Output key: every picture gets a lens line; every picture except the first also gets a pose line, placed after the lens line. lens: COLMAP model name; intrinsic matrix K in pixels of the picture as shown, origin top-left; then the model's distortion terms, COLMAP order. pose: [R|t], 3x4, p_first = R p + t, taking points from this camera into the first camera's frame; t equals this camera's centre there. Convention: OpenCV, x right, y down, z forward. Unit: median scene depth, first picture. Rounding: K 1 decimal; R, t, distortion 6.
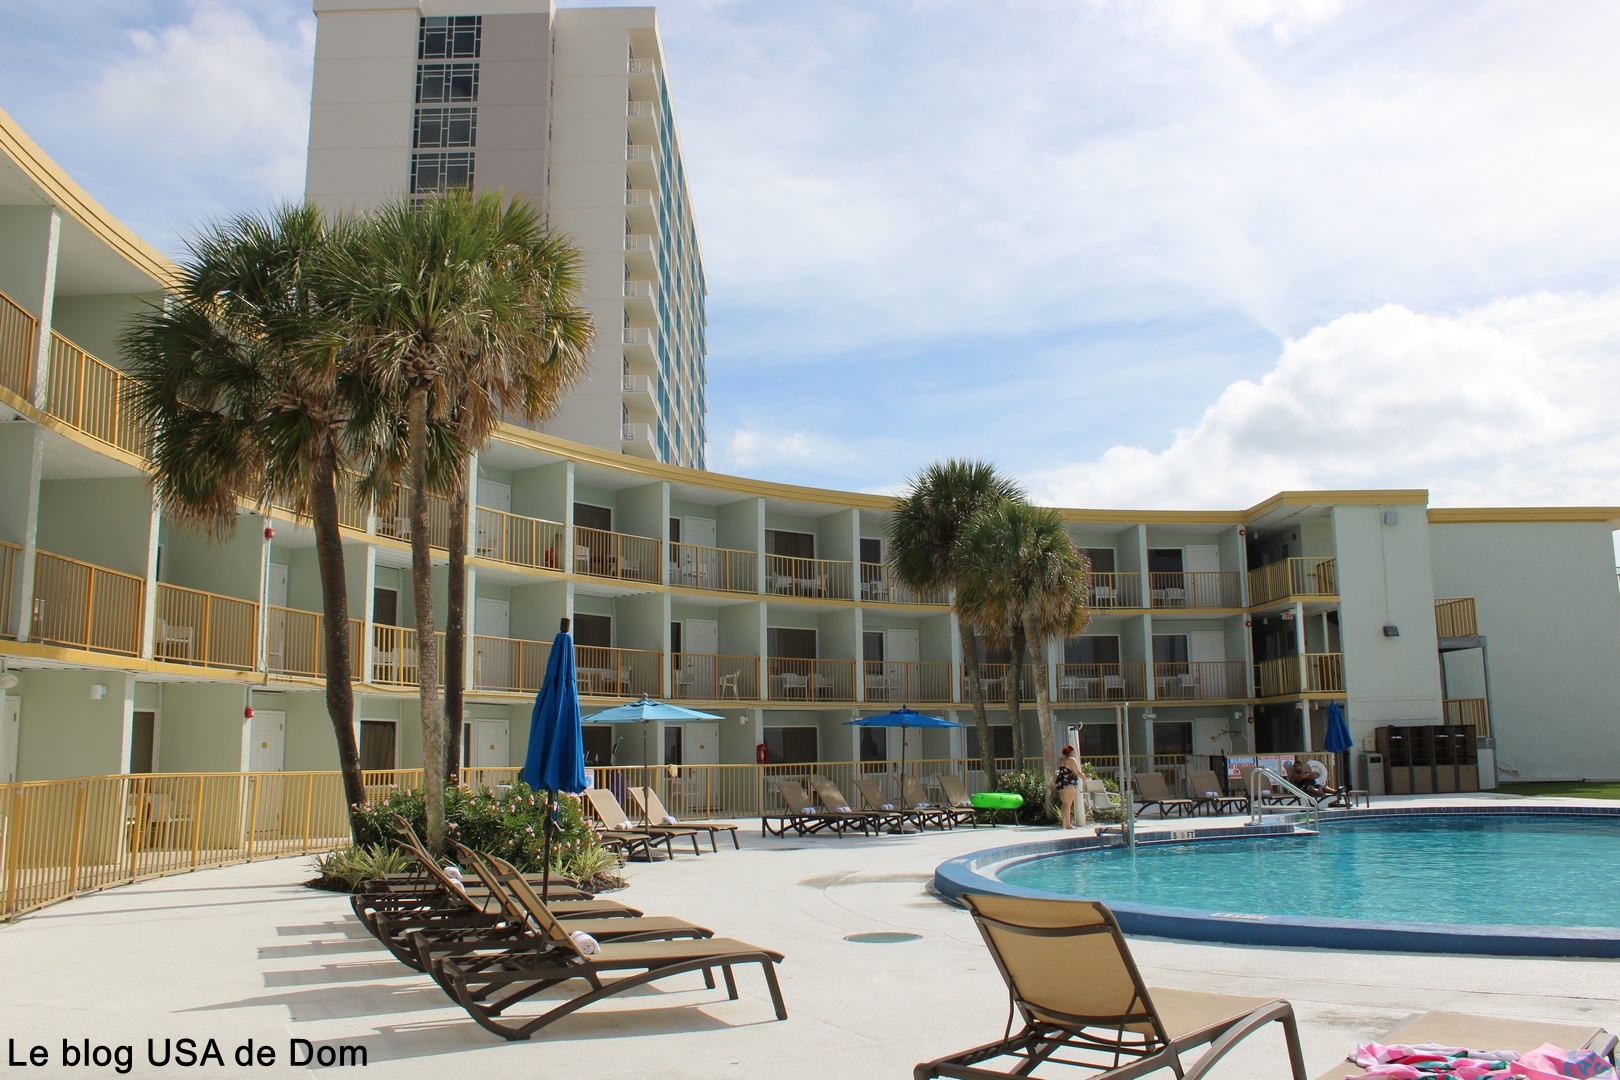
lens RADIAL K [[1355.4, 0, 803.5], [0, 1355.4, 543.9], [0, 0, 1]] dist [-0.170121, 0.150220]
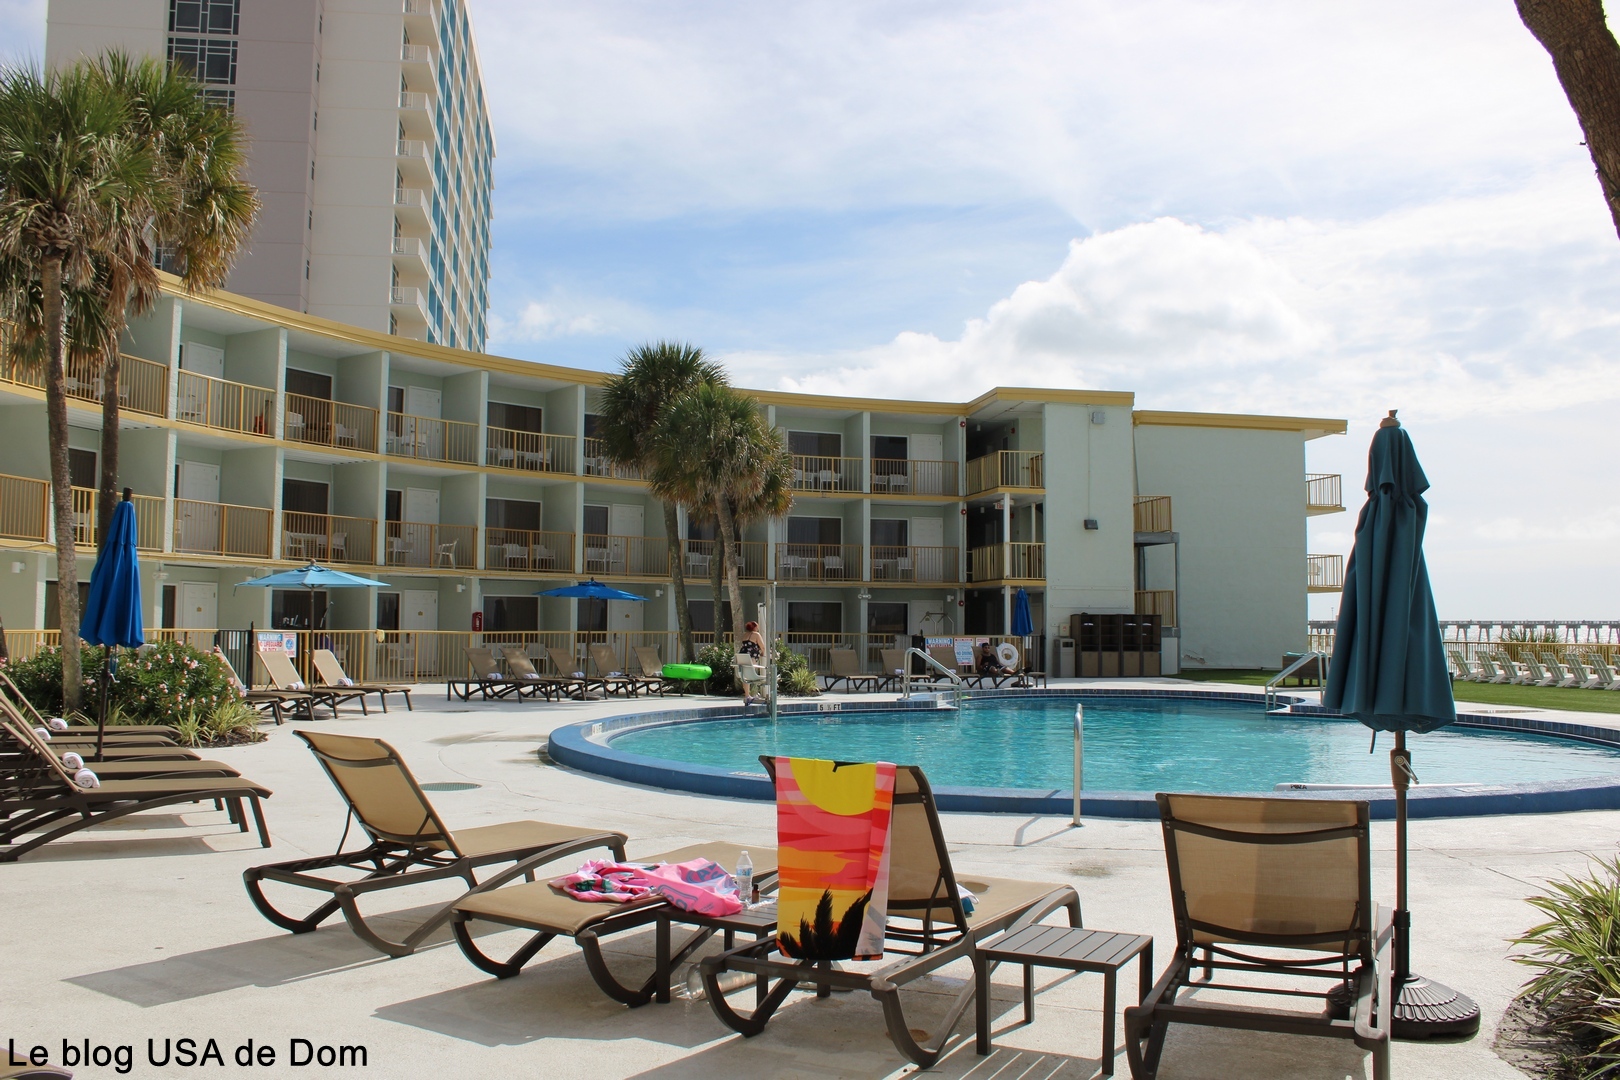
lens RADIAL K [[1355.4, 0, 803.5], [0, 1355.4, 543.9], [0, 0, 1]] dist [-0.170121, 0.150220]
pose [[0.988399, 0.029633, 0.148963, 0.058619], [-0.043313, 0.995049, 0.089449, -0.005065], [-0.145575, -0.094863, 0.984789, -0.034296]]
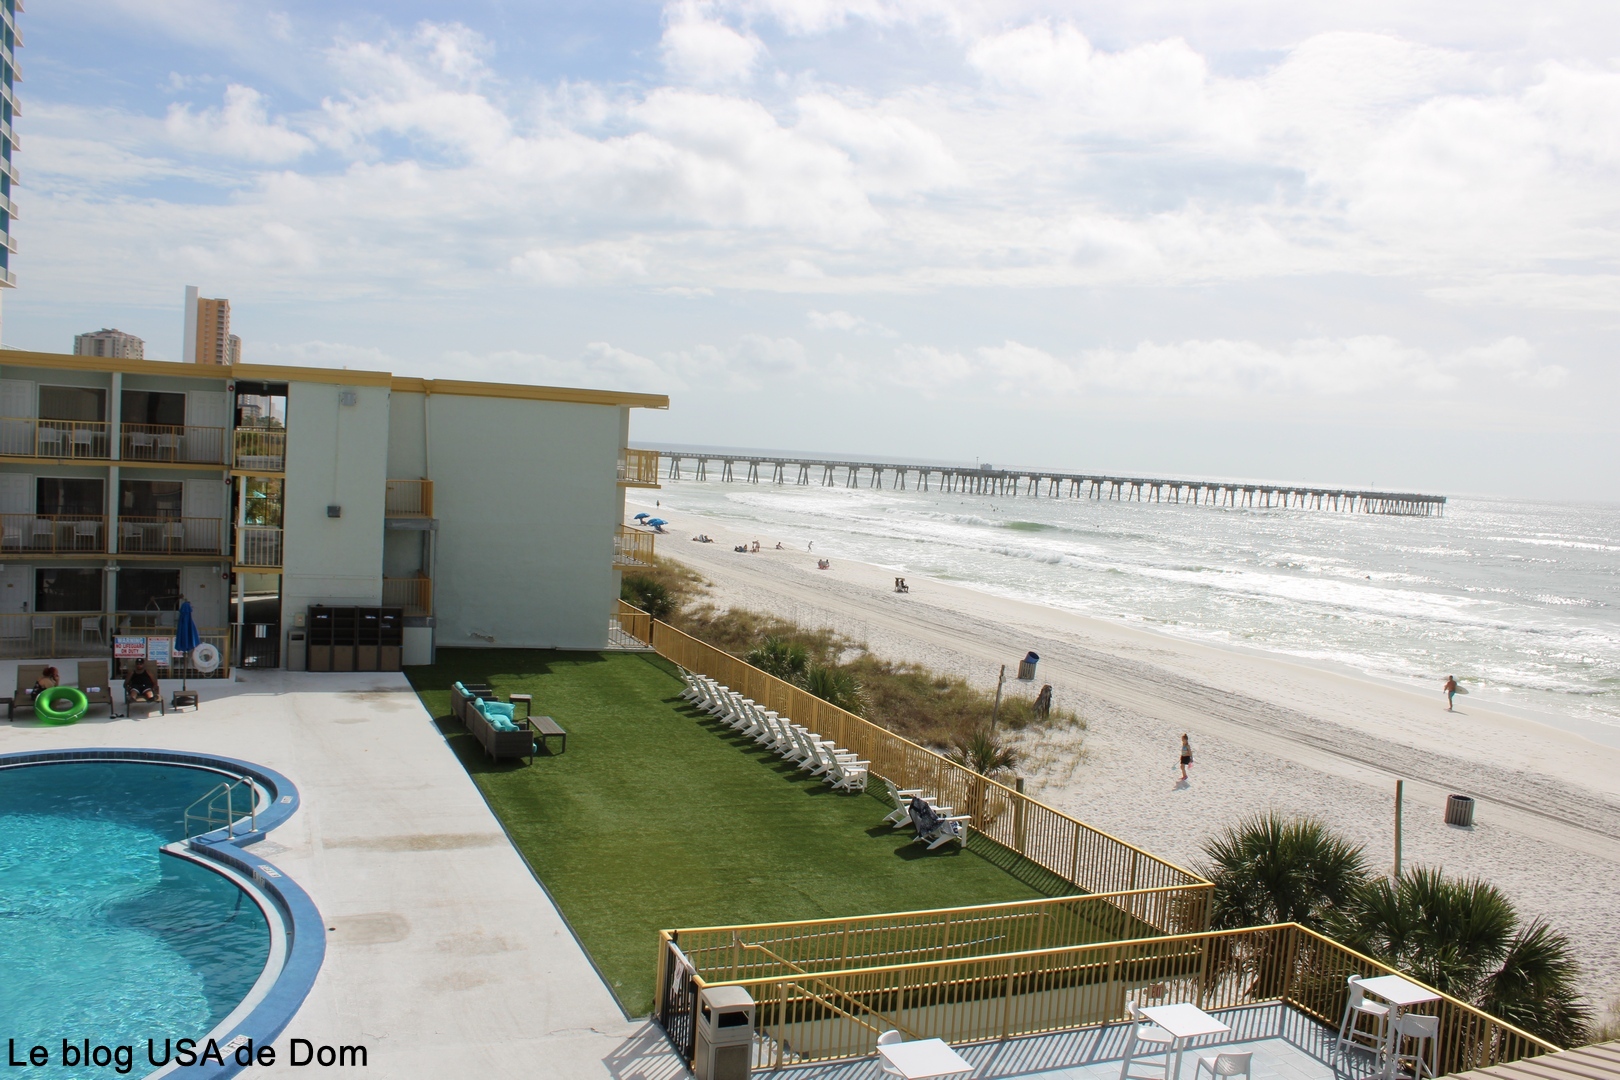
lens RADIAL K [[1355.4, 0, 803.5], [0, 1355.4, 543.9], [0, 0, 1]] dist [-0.170121, 0.150220]
pose [[0.921737, 0.044566, 0.385247, 0.397624], [-0.129604, 0.971660, 0.197685, -0.162697], [-0.365519, -0.232143, 0.901391, -0.060145]]
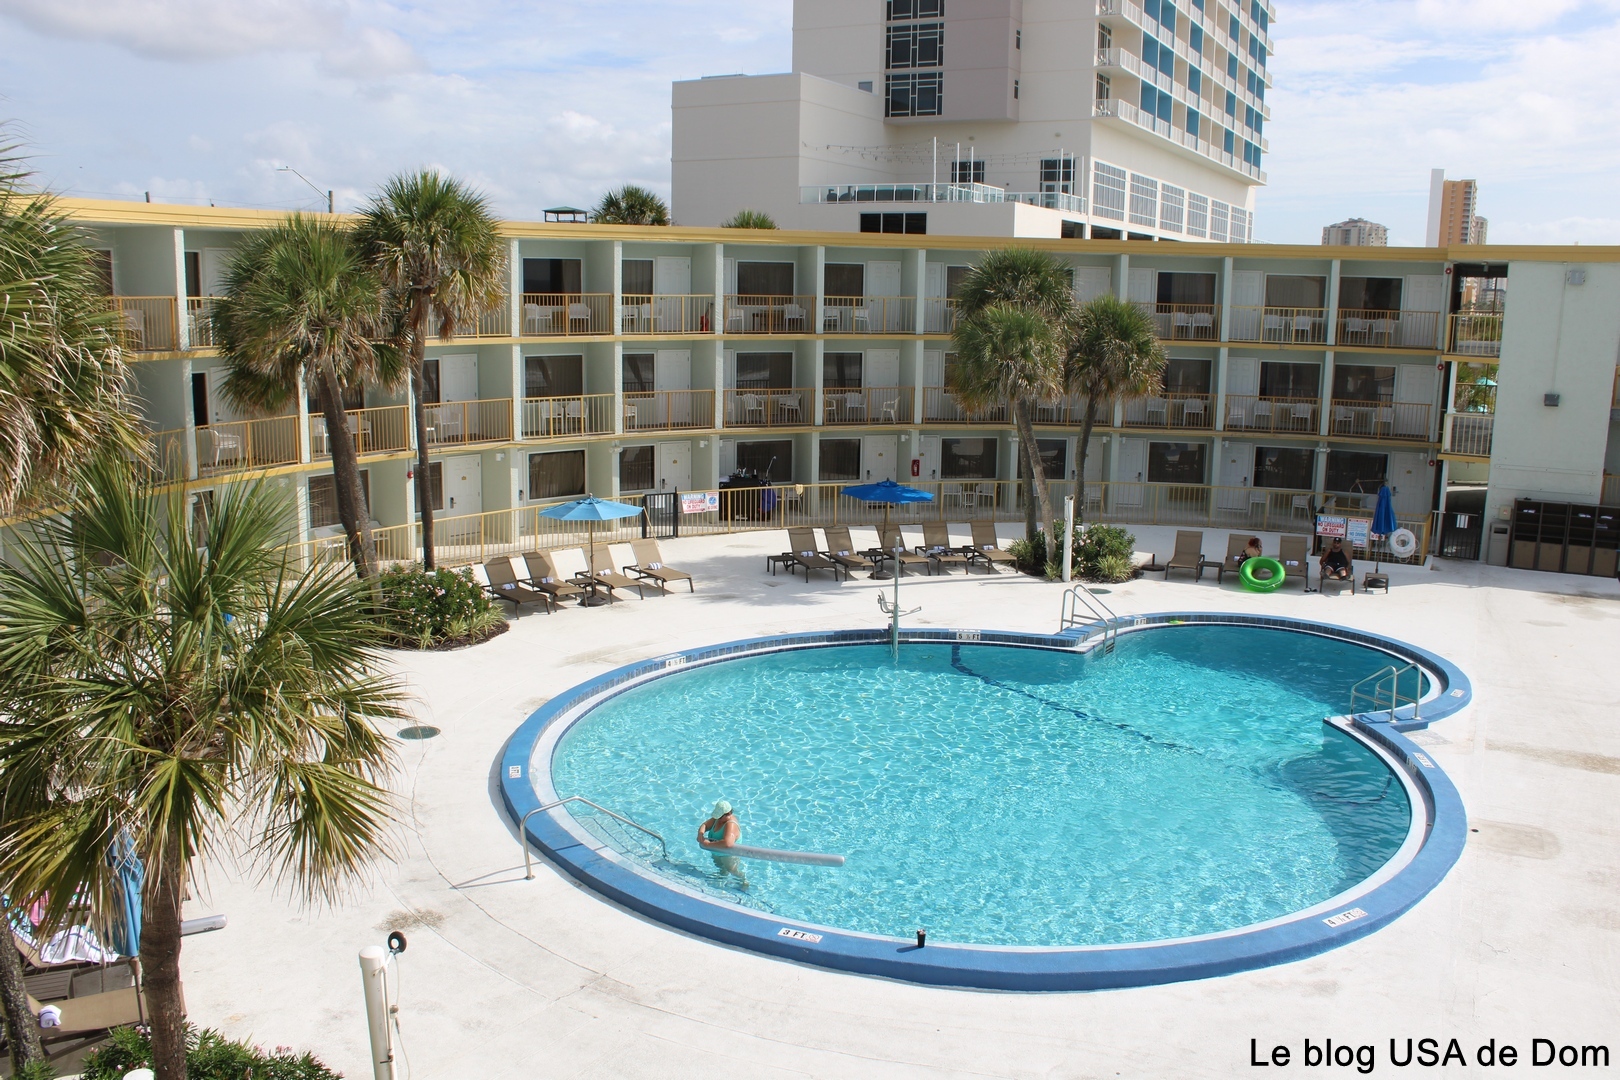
lens RADIAL K [[1355.4, 0, 803.5], [0, 1355.4, 543.9], [0, 0, 1]] dist [-0.170121, 0.150220]
pose [[0.879612, 0.116106, -0.461304, 0.428490], [0.042893, 0.946446, 0.320001, -0.162282], [0.473753, -0.301264, 0.827525, -0.060299]]
